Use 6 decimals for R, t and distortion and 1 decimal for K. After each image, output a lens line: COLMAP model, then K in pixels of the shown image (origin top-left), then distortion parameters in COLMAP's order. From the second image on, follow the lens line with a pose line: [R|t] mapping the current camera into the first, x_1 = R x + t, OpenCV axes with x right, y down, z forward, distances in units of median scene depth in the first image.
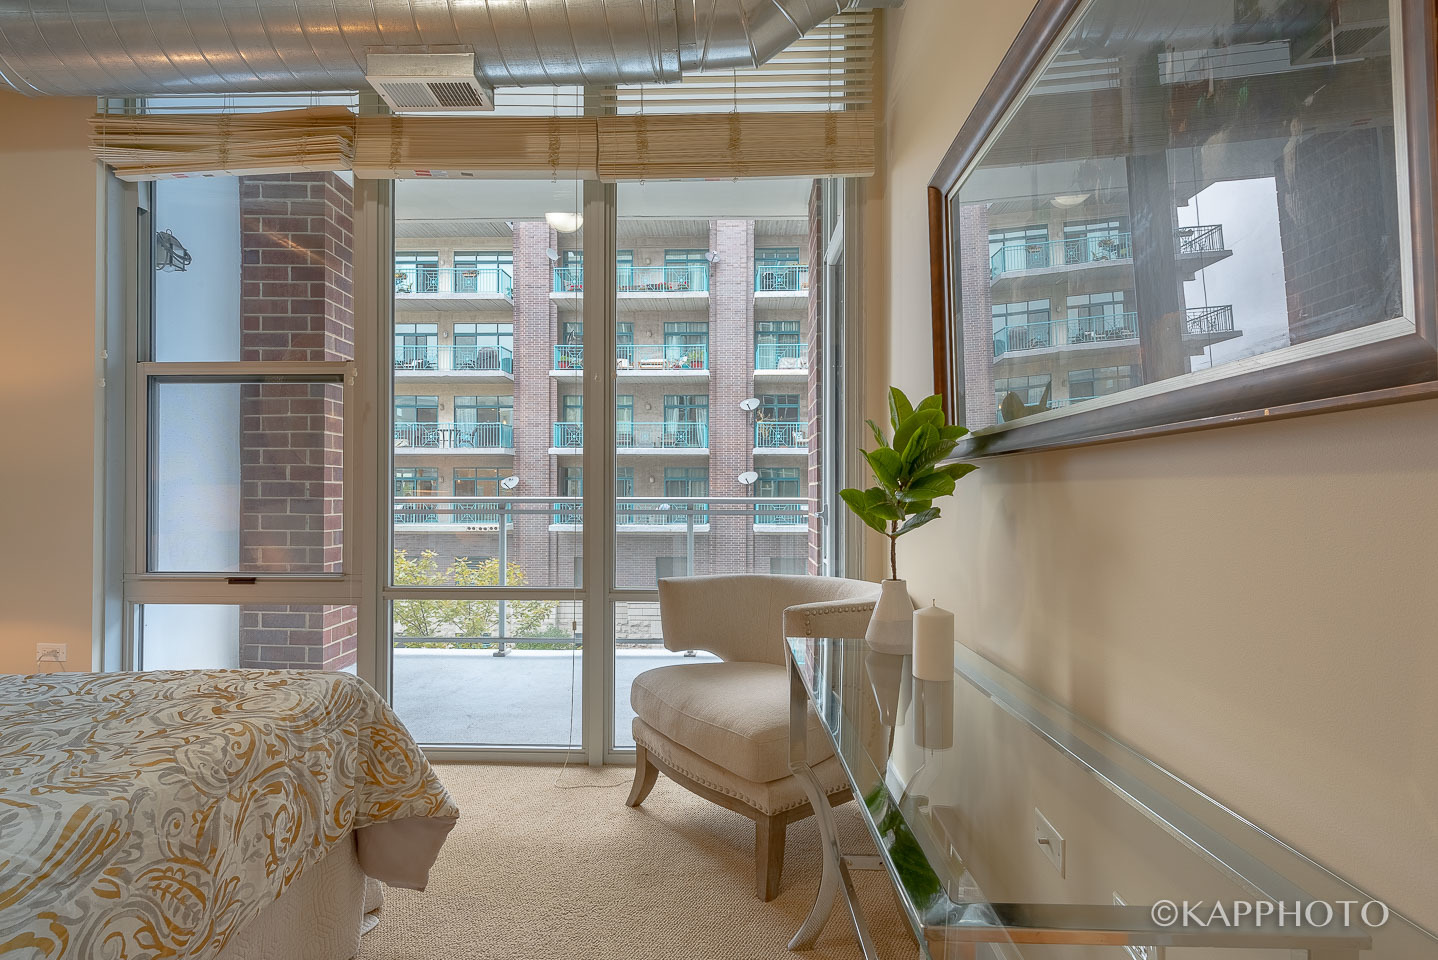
lens RADIAL K [[697.9, 0, 733.8], [0, 697.9, 489.4], [0, 0, 1]] dist [0.004892, -0.001999]
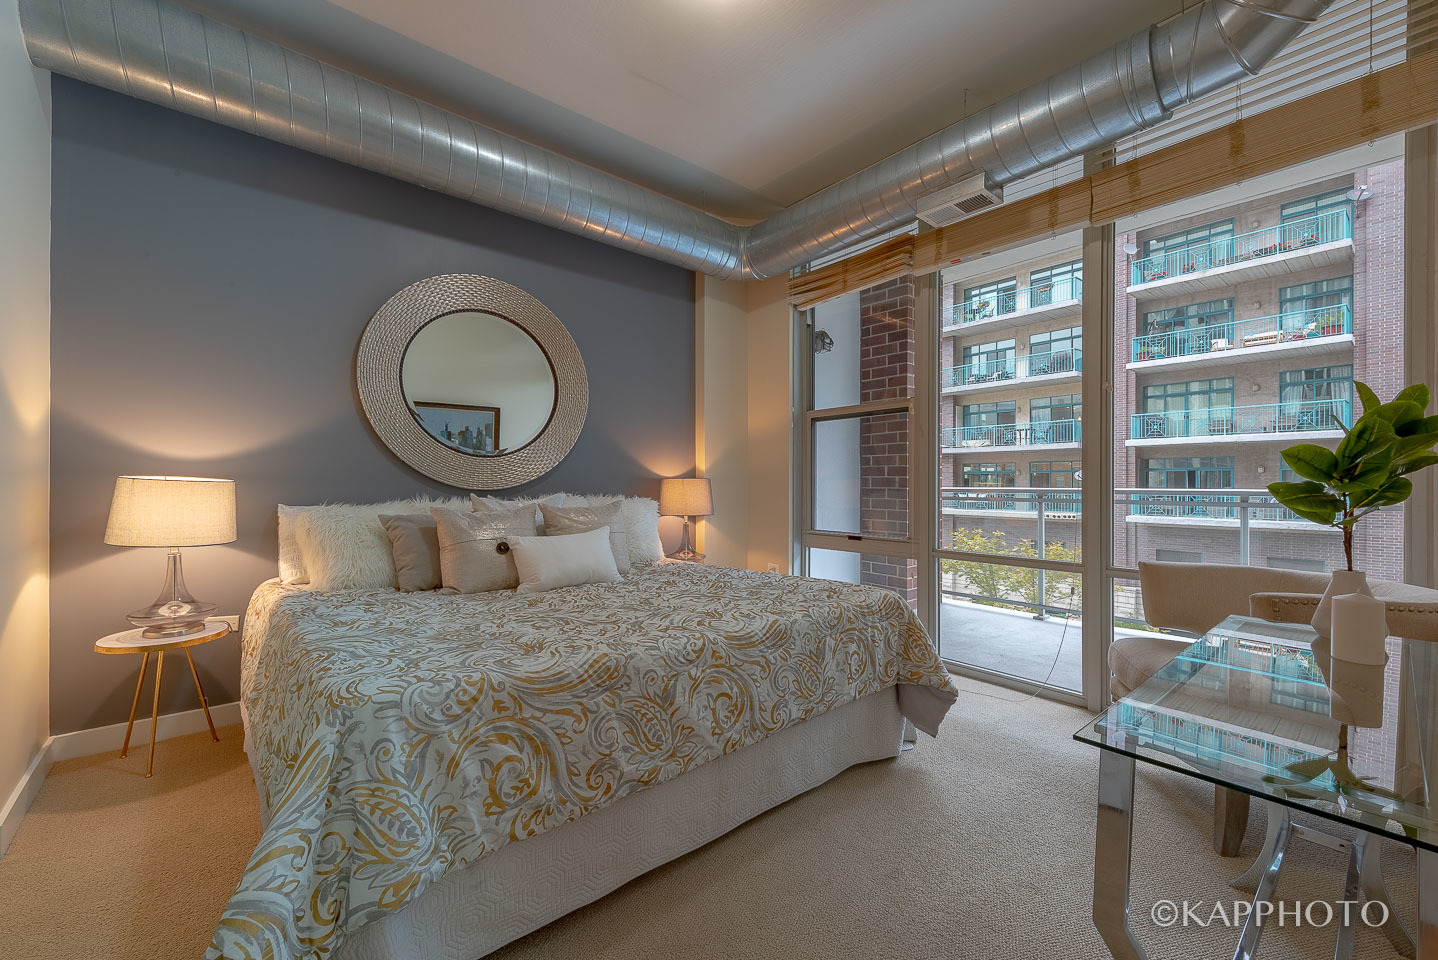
lens RADIAL K [[585.0, 0, 727.7], [0, 585.0, 483.1], [0, 0, 1]] dist [0.016877, -0.004842]
pose [[0.654268, -0.001759, -0.756261, 0.146312], [0.004234, 0.999990, 0.001338, -0.002210], [0.756251, -0.004077, 0.654269, -0.131618]]
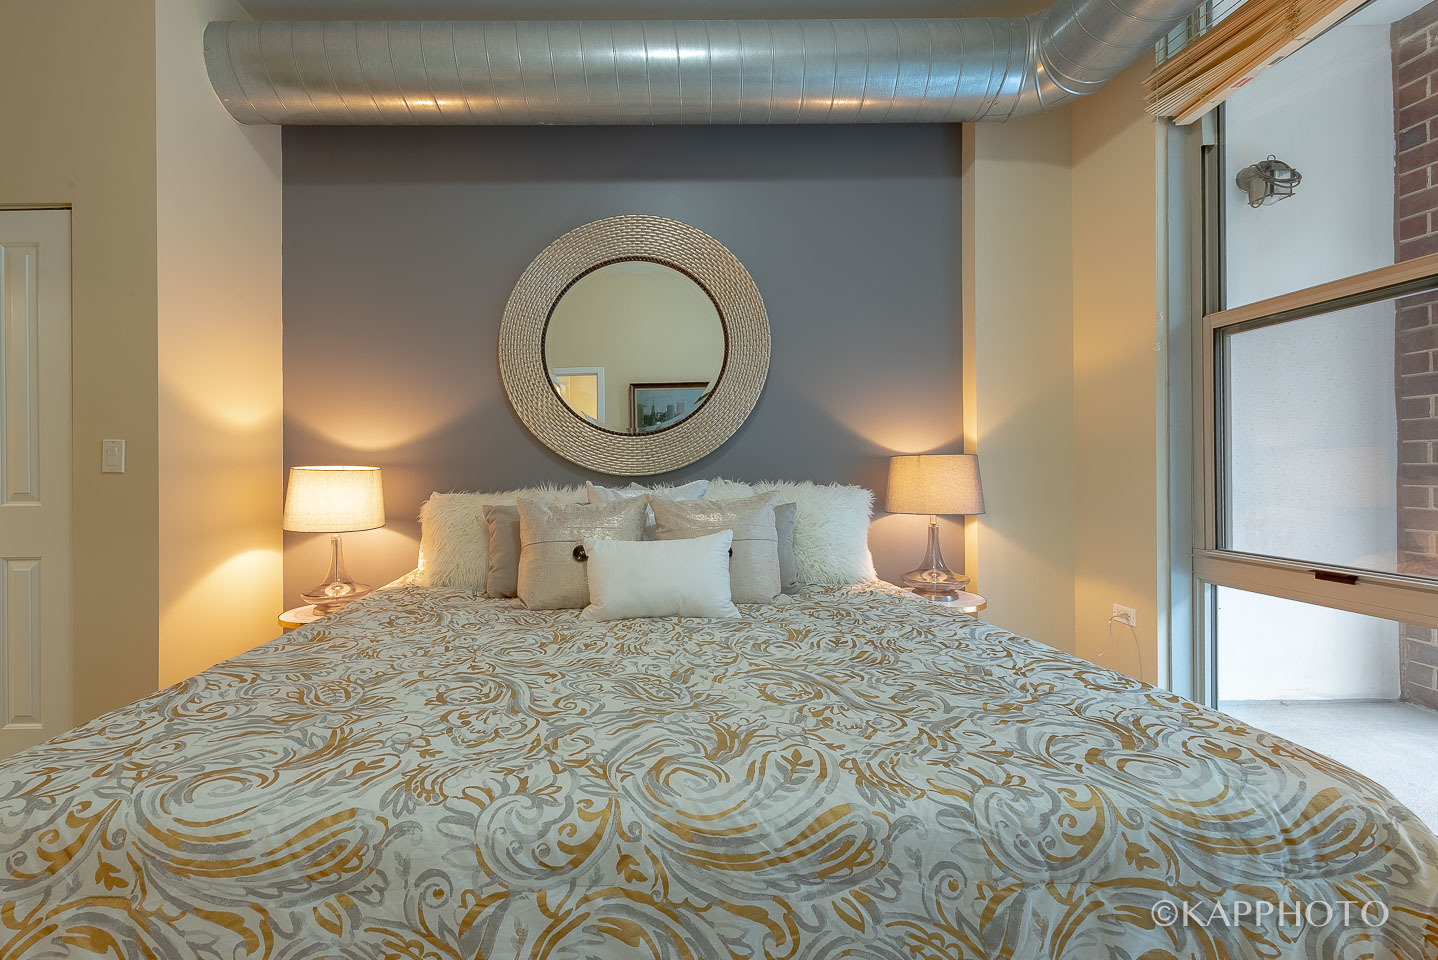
lens RADIAL K [[635.1, 0, 607.3], [0, 635.1, 470.1], [0, 0, 1]] dist [0.003575, -0.000269]
pose [[0.003918, -0.001202, -0.999992, -0.029800], [0.021498, 0.999768, -0.001118, 0.001799], [0.999761, -0.021494, 0.003943, 0.226281]]
